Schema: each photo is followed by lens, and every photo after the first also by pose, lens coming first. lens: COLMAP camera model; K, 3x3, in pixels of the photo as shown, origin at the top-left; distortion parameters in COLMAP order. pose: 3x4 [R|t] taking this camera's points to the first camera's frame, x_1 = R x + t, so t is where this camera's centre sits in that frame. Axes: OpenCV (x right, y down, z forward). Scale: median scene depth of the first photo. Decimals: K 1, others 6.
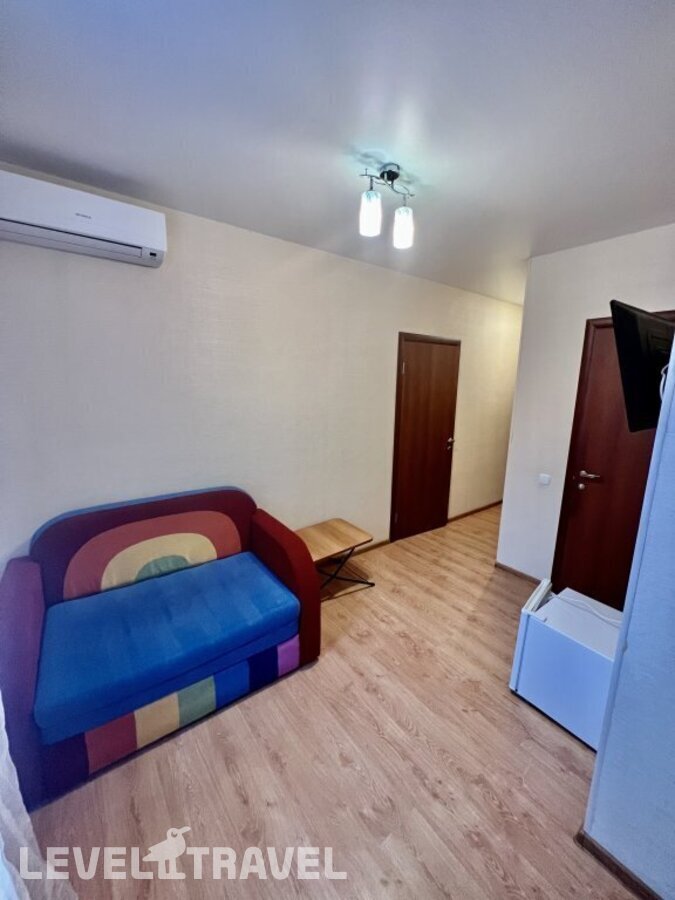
lens RADIAL K [[359.5, 0, 337.5], [0, 359.5, 448.0], [0, 0, 1]] dist [-0.000571, 0.000151]
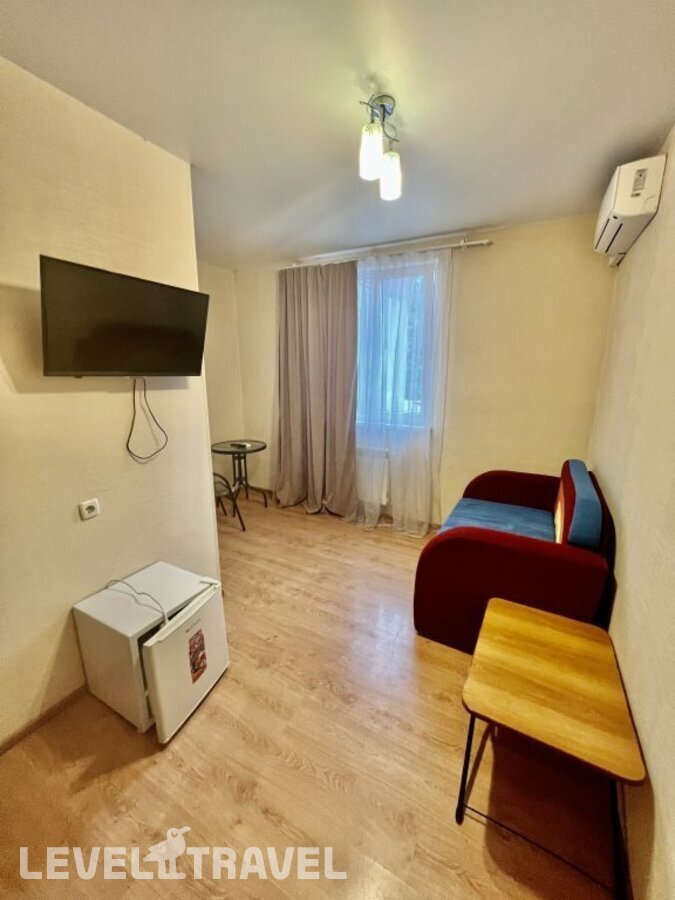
lens RADIAL K [[359.5, 0, 338.8], [0, 359.5, 450.0], [0, 0, 1]] dist [-0.000571, 0.000151]
pose [[-0.909939, 0.079402, -0.407070, 0.534711], [-0.095180, 0.915328, 0.391301, -0.260051], [0.403672, 0.394805, -0.825335, 1.618831]]
